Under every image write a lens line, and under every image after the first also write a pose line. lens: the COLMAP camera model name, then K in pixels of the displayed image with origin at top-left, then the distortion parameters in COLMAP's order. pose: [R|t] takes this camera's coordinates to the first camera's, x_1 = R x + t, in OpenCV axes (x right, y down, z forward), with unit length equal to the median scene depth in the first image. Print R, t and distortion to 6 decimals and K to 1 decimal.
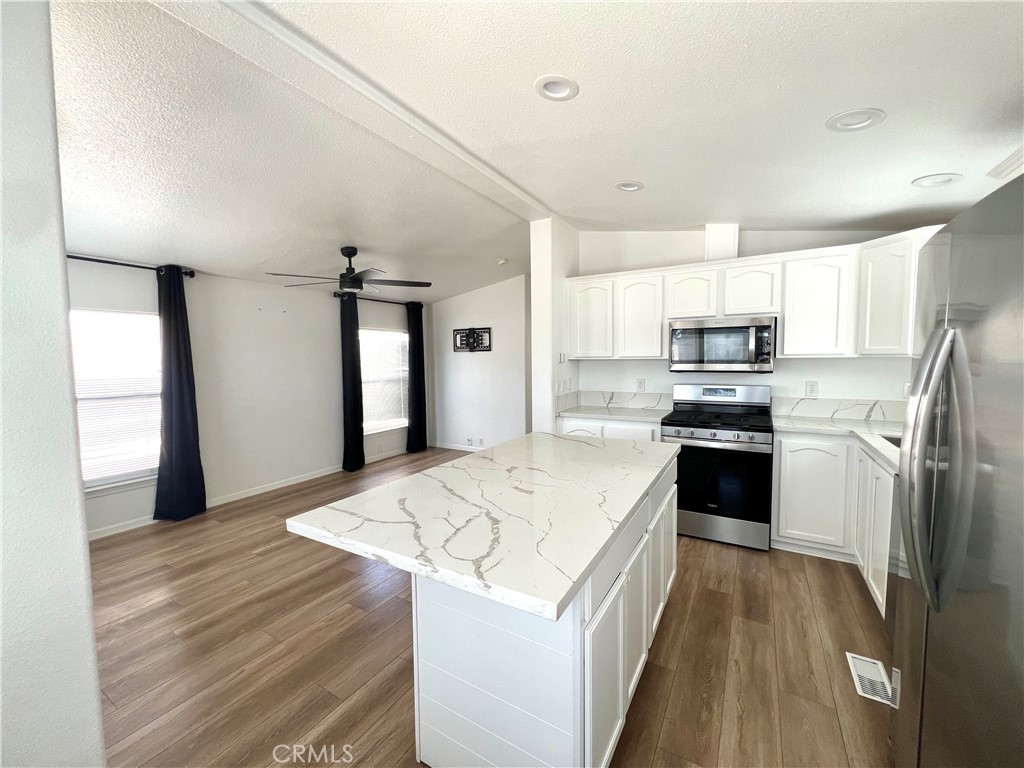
lens RADIAL K [[410.6, 0, 510.5], [0, 410.6, 382.4], [0, 0, 1]] dist [-0.002684, 0.000255]
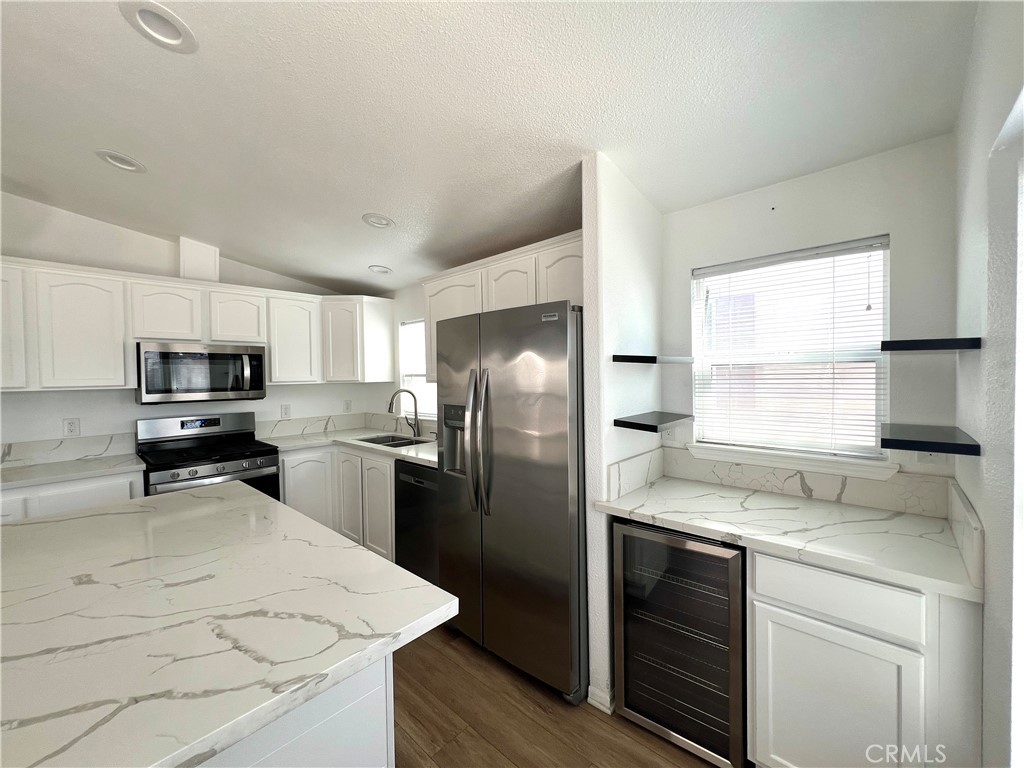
lens RADIAL K [[410.6, 0, 510.5], [0, 410.6, 382.4], [0, 0, 1]] dist [-0.002684, 0.000255]
pose [[0.202329, -0.011274, 0.979253, -0.237923], [0.072548, 0.997359, -0.003507, -0.013964], [-0.976627, 0.071753, 0.202612, 0.135871]]
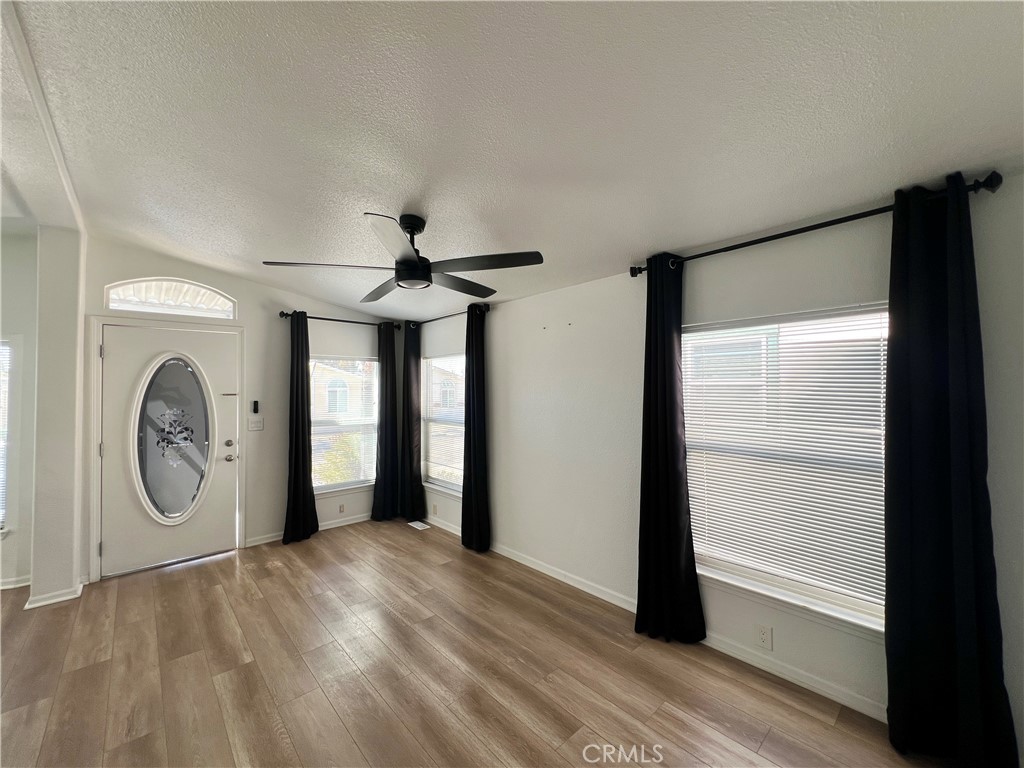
lens RADIAL K [[410.6, 0, 510.5], [0, 410.6, 382.4], [0, 0, 1]] dist [-0.002684, 0.000255]
pose [[-0.286010, -0.003182, -0.958221, 0.165434], [-0.045468, 0.998913, 0.010254, -0.100859], [0.957147, 0.046501, -0.285844, 1.415915]]
